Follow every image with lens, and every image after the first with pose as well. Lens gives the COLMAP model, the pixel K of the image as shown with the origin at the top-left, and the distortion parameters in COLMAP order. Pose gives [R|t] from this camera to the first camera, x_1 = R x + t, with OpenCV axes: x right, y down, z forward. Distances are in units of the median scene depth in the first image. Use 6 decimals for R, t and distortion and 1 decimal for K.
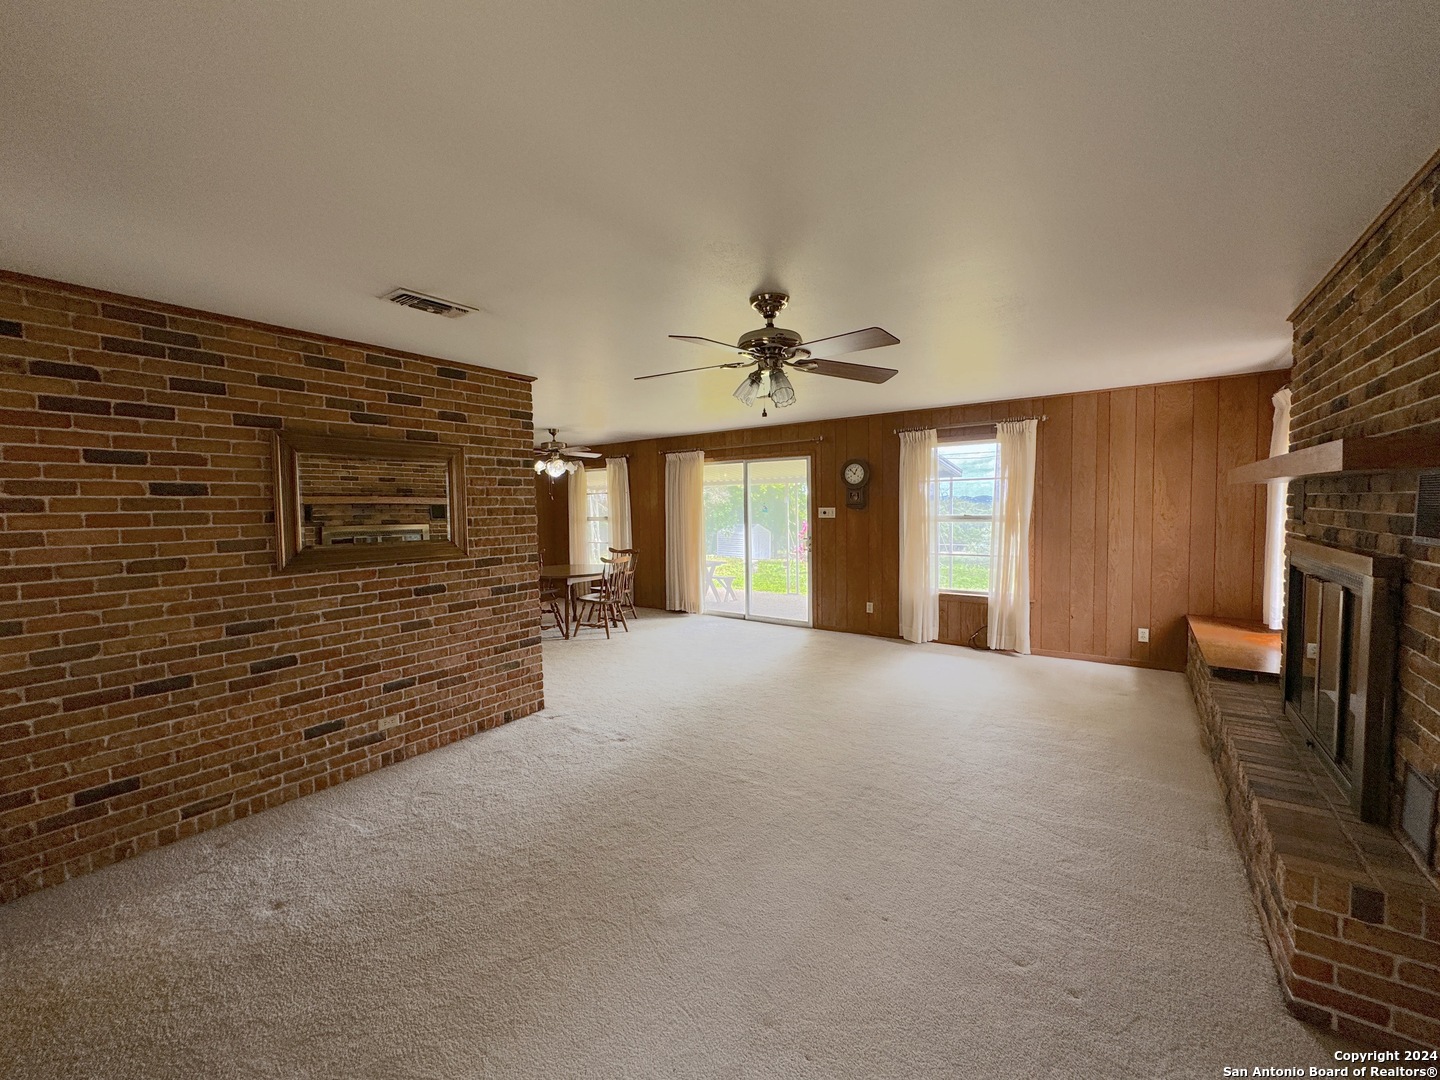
lens RADIAL K [[573.5, 0, 718.9], [0, 573.5, 540.6], [0, 0, 1]] dist [-0.005916, 0.001041]
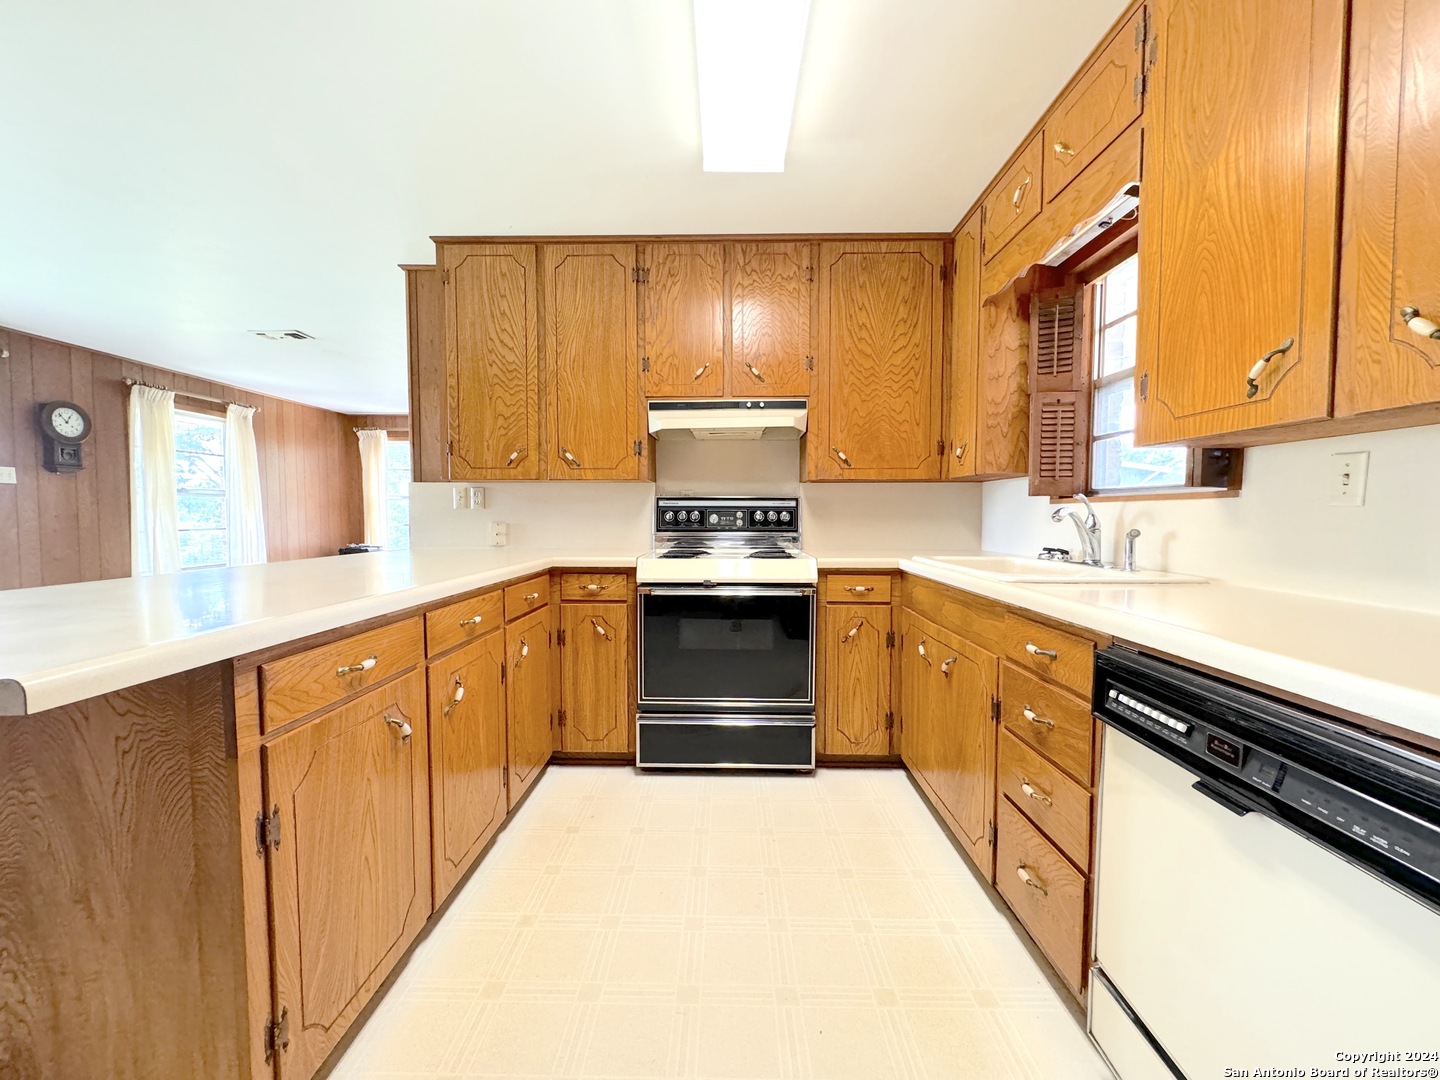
lens RADIAL K [[573.5, 0, 725.6], [0, 573.5, 541.0], [0, 0, 1]] dist [-0.005916, 0.001041]
pose [[-0.577453, -0.022666, 0.816109, -1.192231], [0.060538, 0.995674, 0.070488, 0.041805], [-0.814176, 0.090109, -0.573583, 1.118654]]
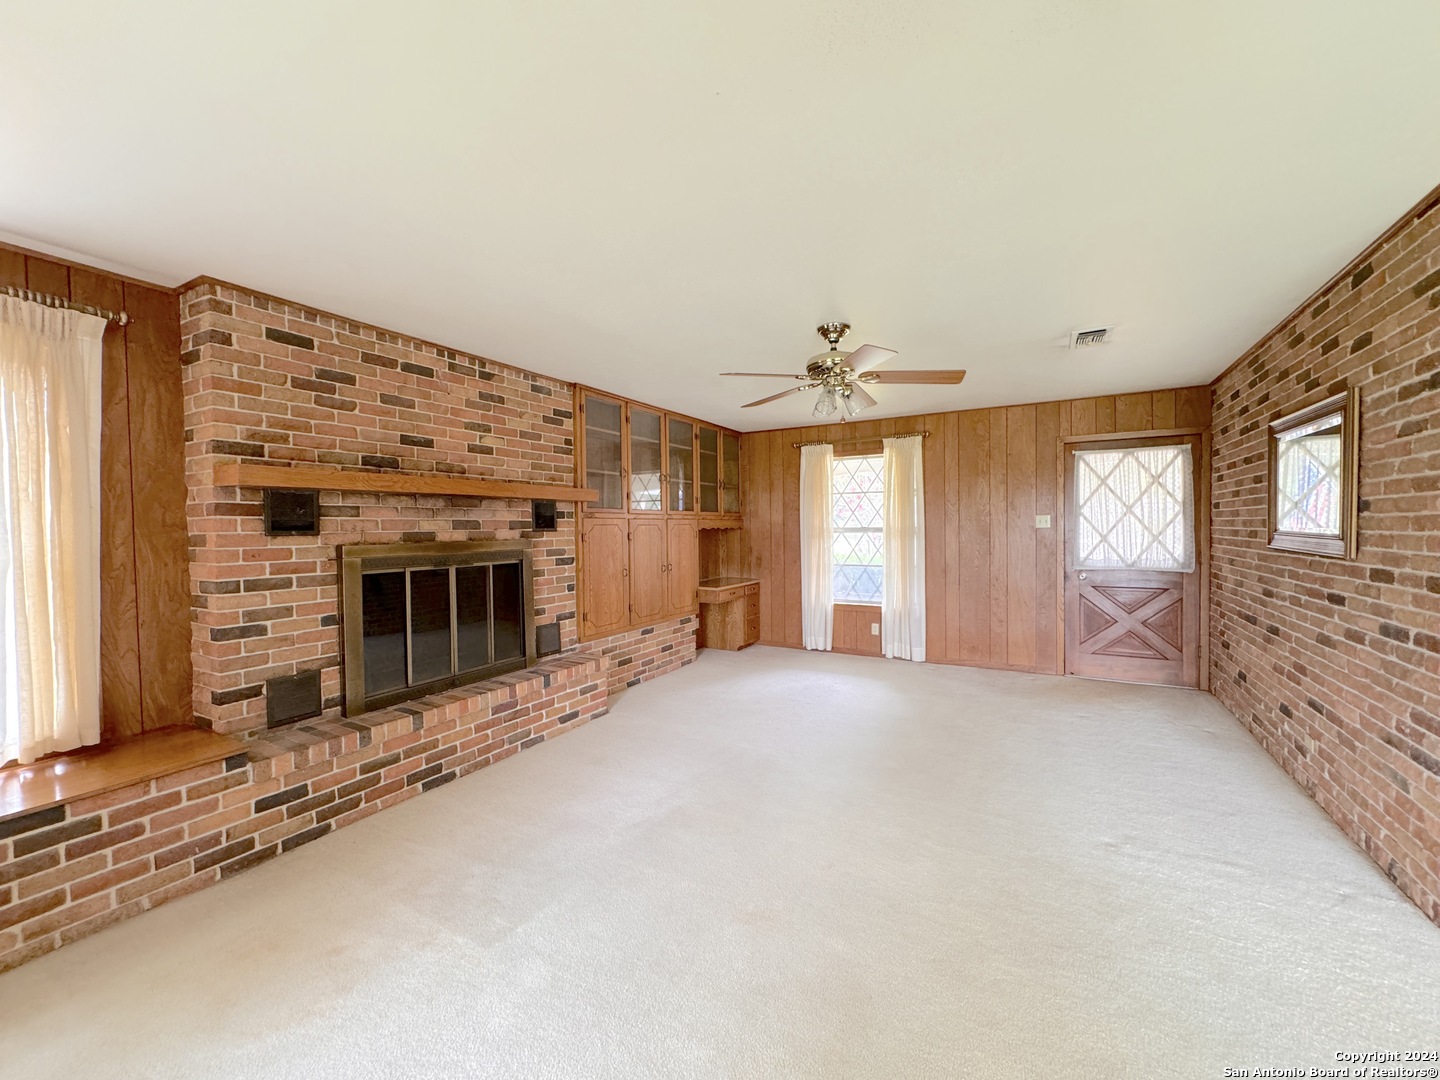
lens RADIAL K [[573.5, 0, 720.2], [0, 573.5, 539.9], [0, 0, 1]] dist [-0.005916, 0.001041]
pose [[-0.994377, 0.033179, -0.100562, 0.283207], [0.024504, 0.995967, 0.086312, -0.057562], [0.103020, 0.083363, -0.991180, 1.359167]]
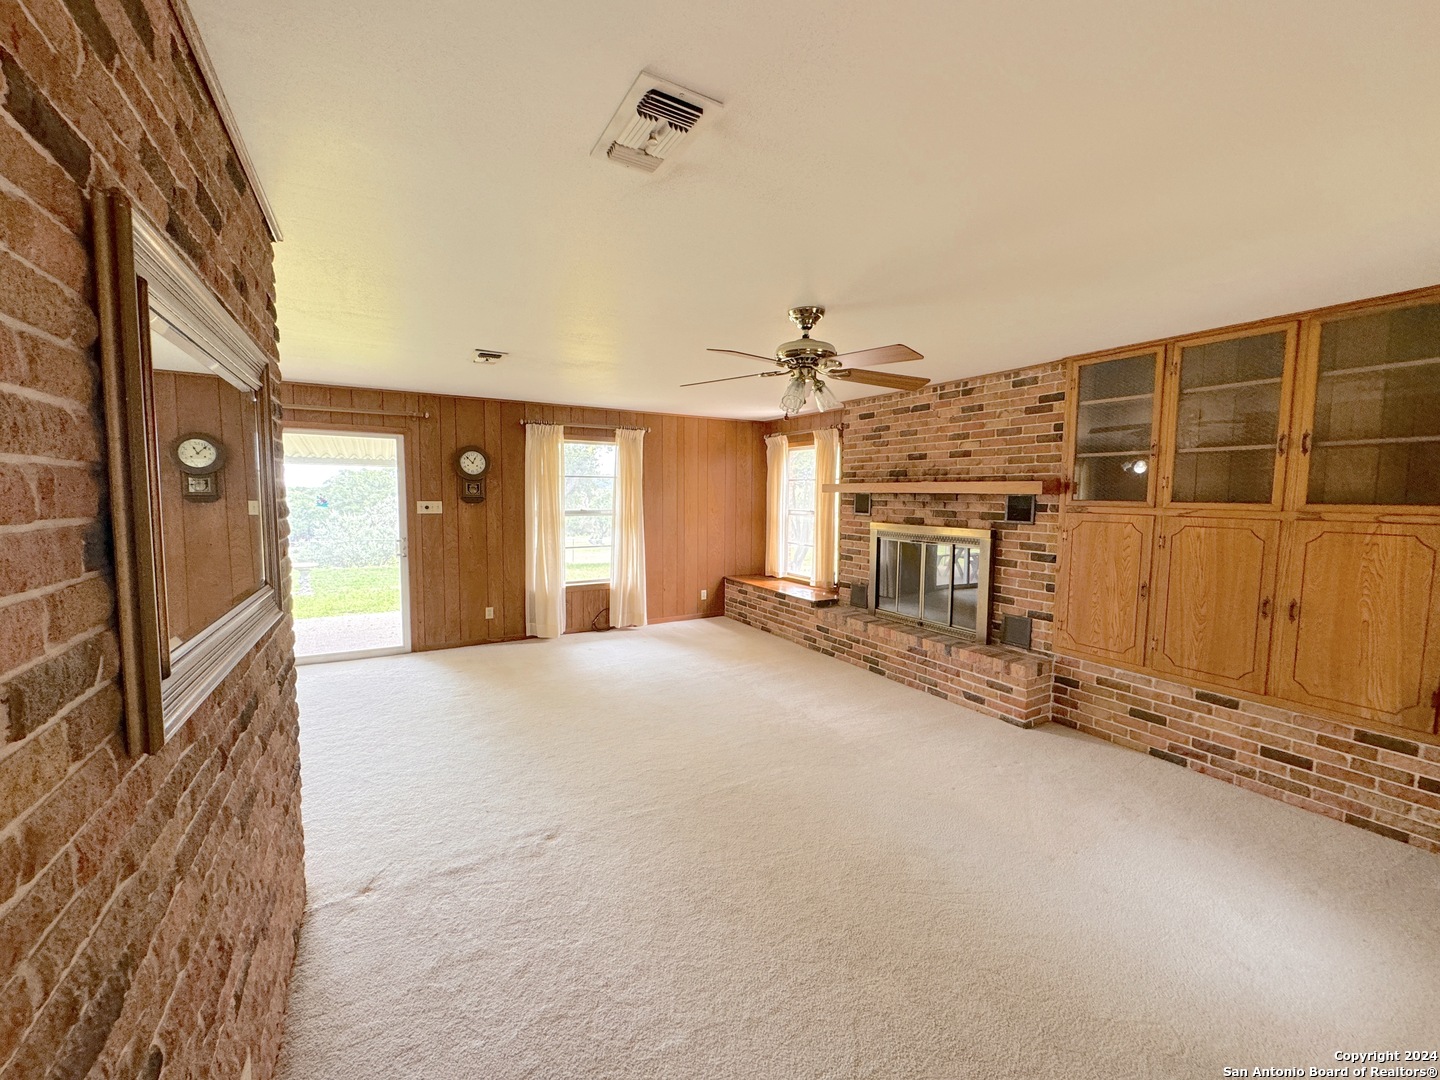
lens RADIAL K [[573.5, 0, 719.9], [0, 573.5, 539.5], [0, 0, 1]] dist [-0.005916, 0.001041]
pose [[0.409280, -0.052884, 0.910875, -0.605856], [0.040519, 0.998387, 0.039759, -0.029105], [-0.911509, 0.020635, 0.410763, 0.446326]]
